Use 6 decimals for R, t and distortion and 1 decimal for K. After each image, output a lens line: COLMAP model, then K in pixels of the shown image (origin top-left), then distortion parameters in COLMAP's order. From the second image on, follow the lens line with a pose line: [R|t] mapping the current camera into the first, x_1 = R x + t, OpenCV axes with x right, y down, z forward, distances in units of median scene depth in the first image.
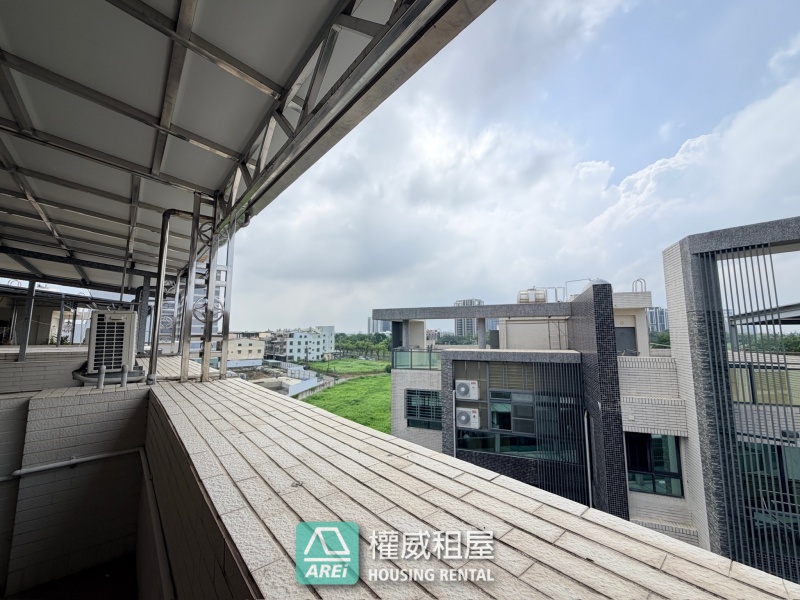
lens RADIAL K [[318.7, 0, 396.8], [0, 318.7, 300.7], [0, 0, 1]] dist [0.000099, 0.000099]
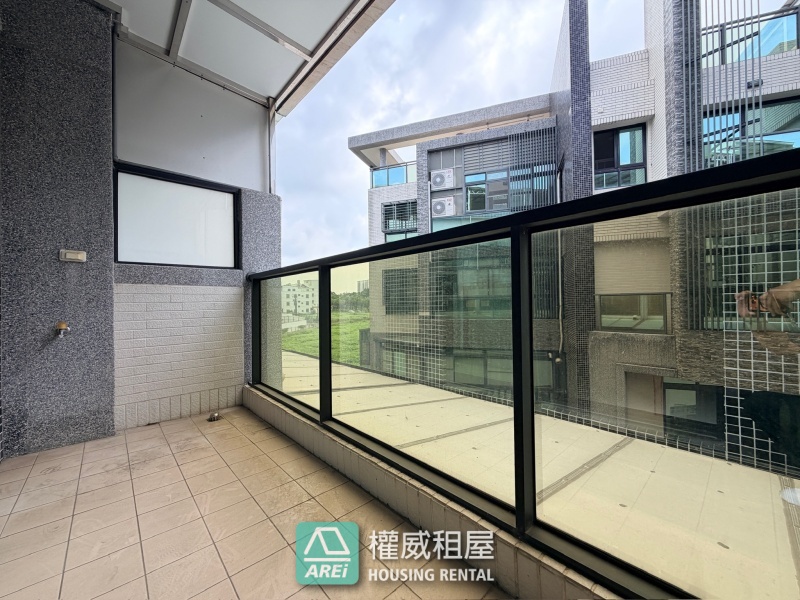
lens RADIAL K [[318.7, 0, 395.4], [0, 318.7, 299.2], [0, 0, 1]] dist [0.000099, 0.000099]
pose [[0.999485, -0.018349, 0.026344, 0.044744], [0.015470, 0.994288, 0.105602, 0.572064], [-0.028131, -0.105140, 0.994059, -0.015974]]
